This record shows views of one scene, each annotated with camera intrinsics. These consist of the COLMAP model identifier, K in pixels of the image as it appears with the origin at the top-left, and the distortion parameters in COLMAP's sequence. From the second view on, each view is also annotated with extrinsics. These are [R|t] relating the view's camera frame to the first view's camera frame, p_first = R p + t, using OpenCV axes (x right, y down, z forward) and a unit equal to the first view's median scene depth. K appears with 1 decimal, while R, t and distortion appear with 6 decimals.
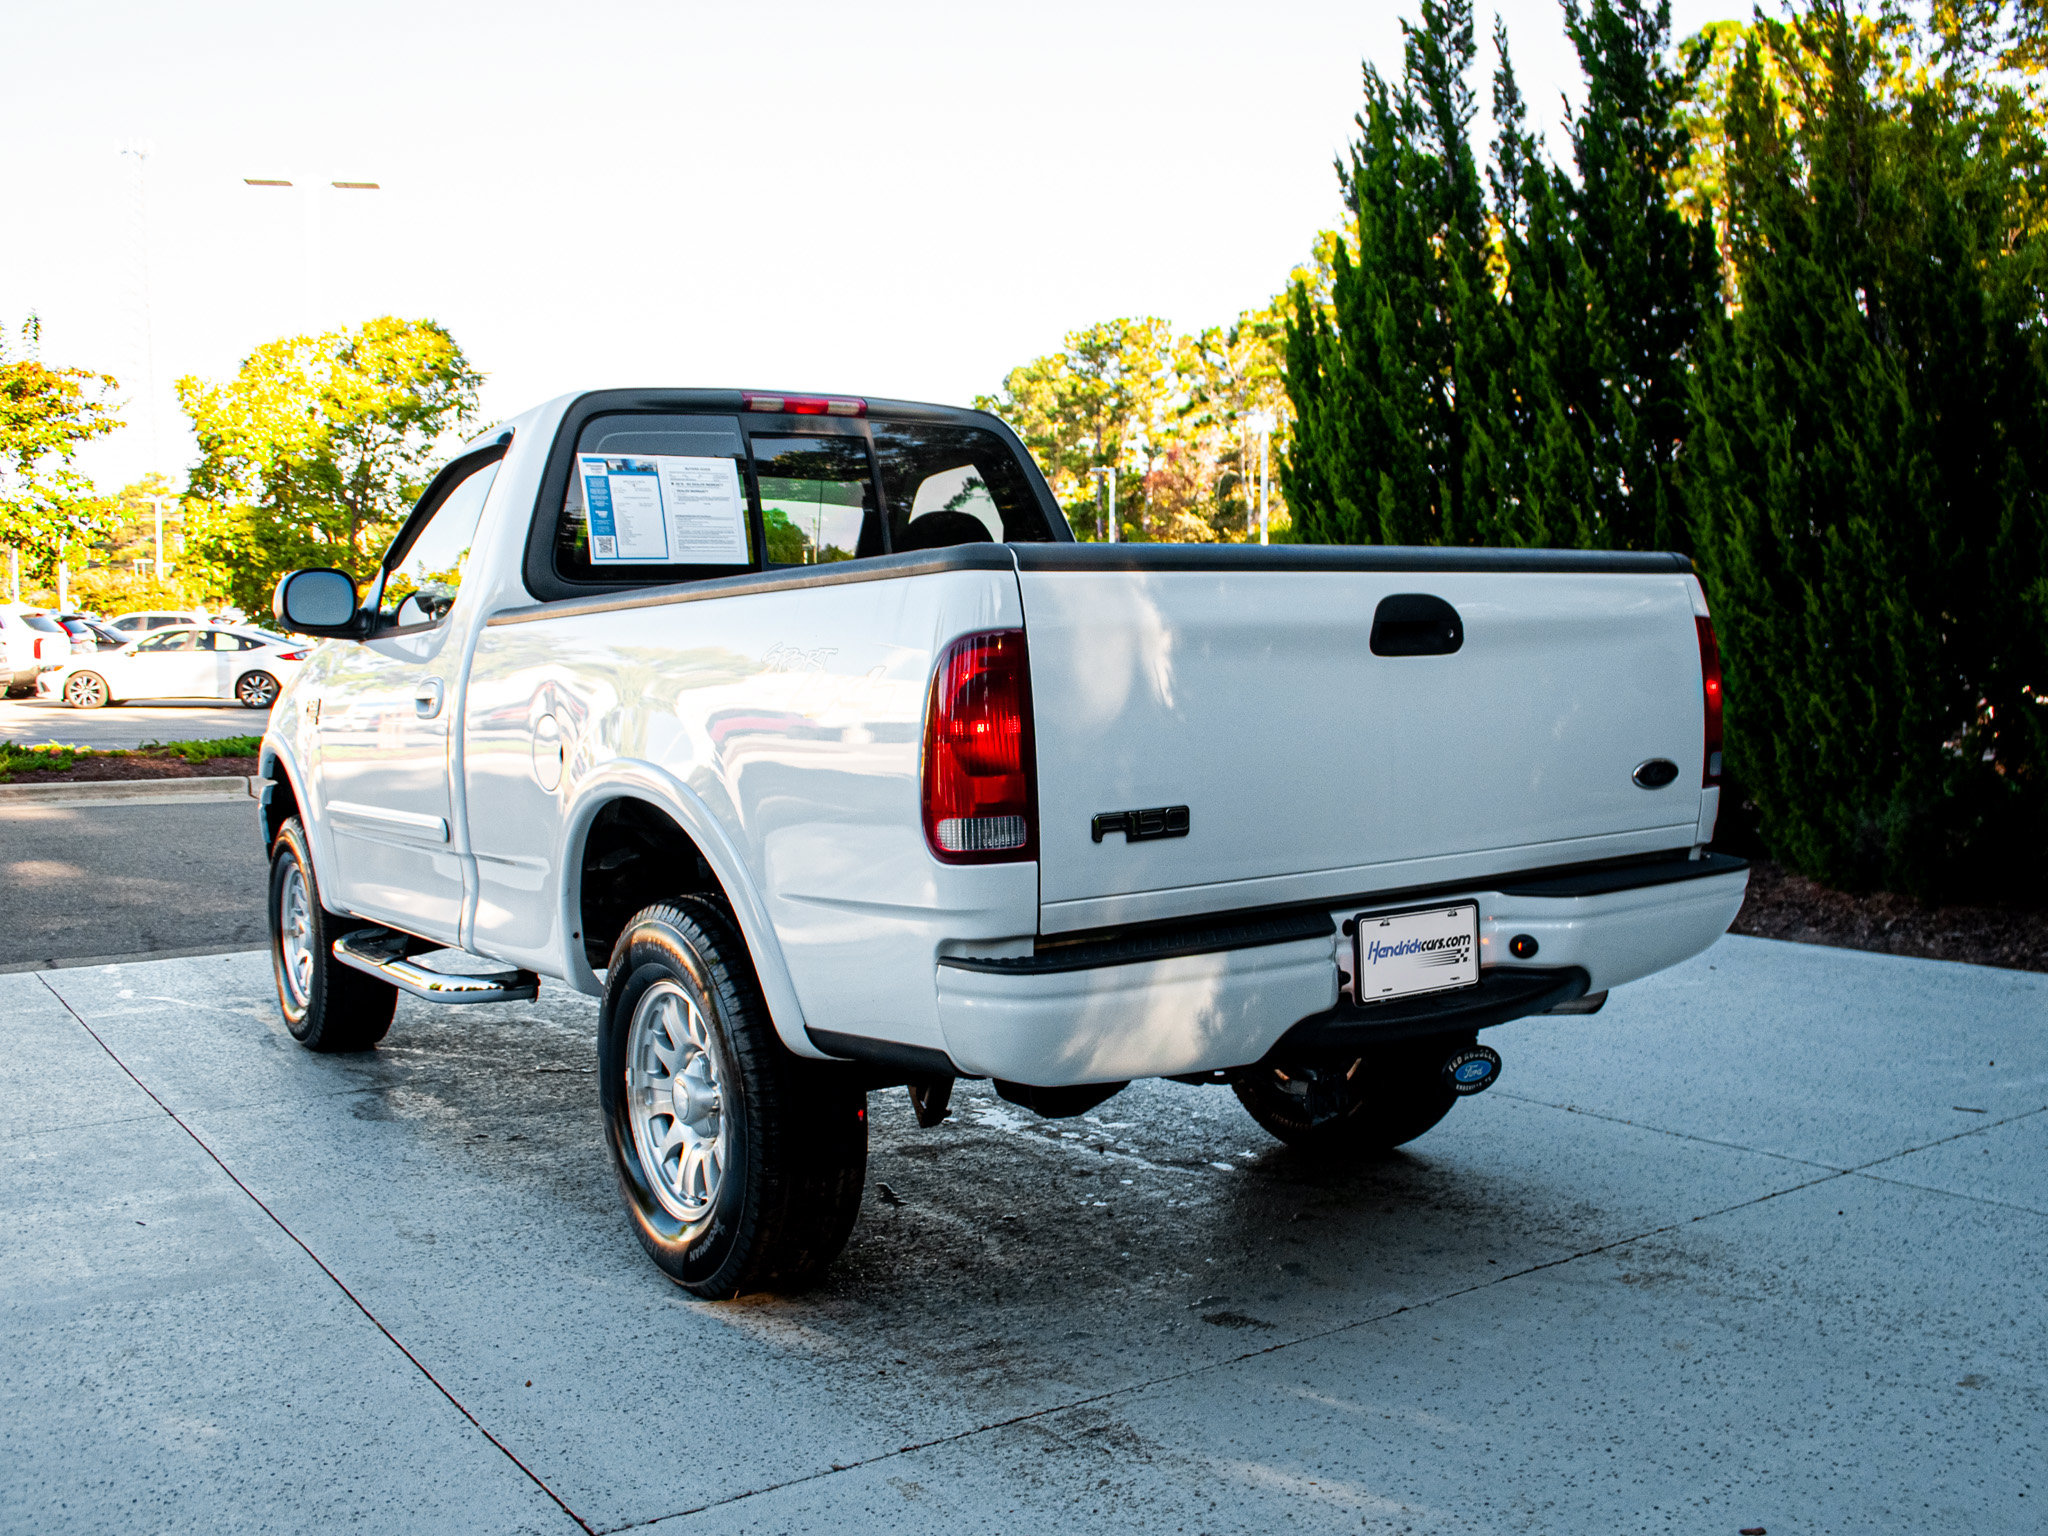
lens RADIAL K [[1901.4, 0, 996.5], [0, 1901.4, 836.2], [0, 0, 1]] dist [-0.063753, -0.015229]
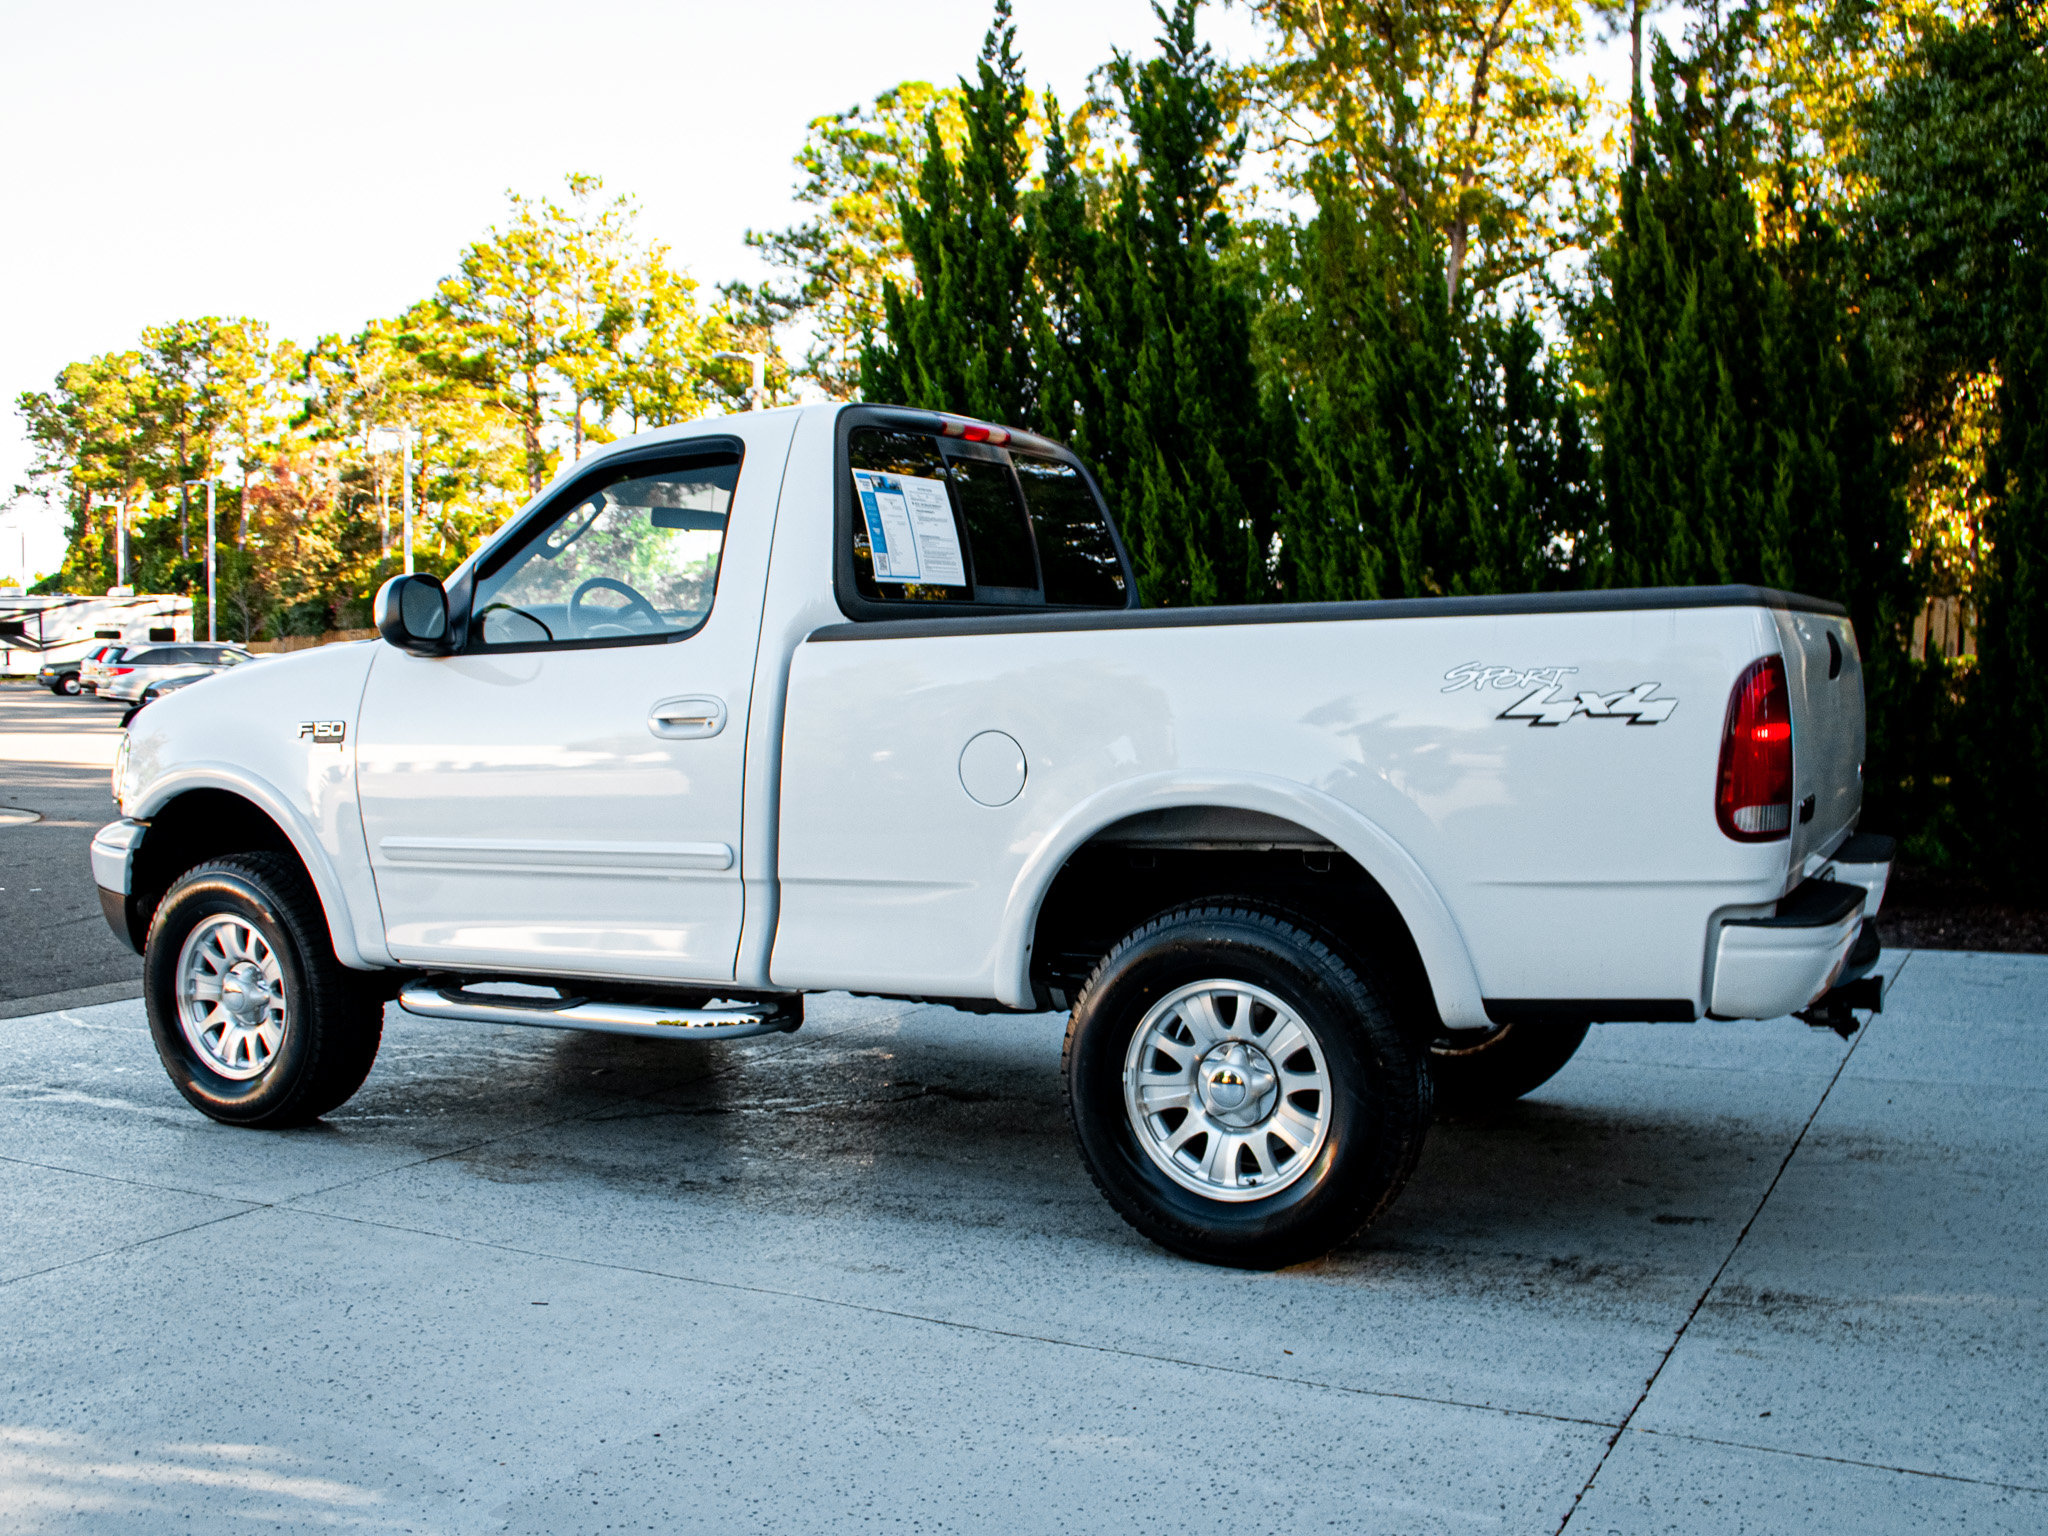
lens RADIAL K [[1952.9, 0, 1022.5], [0, 1952.9, 877.9], [0, 0, 1]] dist [-0.068473, -0.006947]
pose [[0.883248, -0.041961, 0.467025, -0.625790], [0.040702, 0.999089, 0.012788, 0.000929], [-0.467136, 0.007714, 0.884152, 0.065689]]
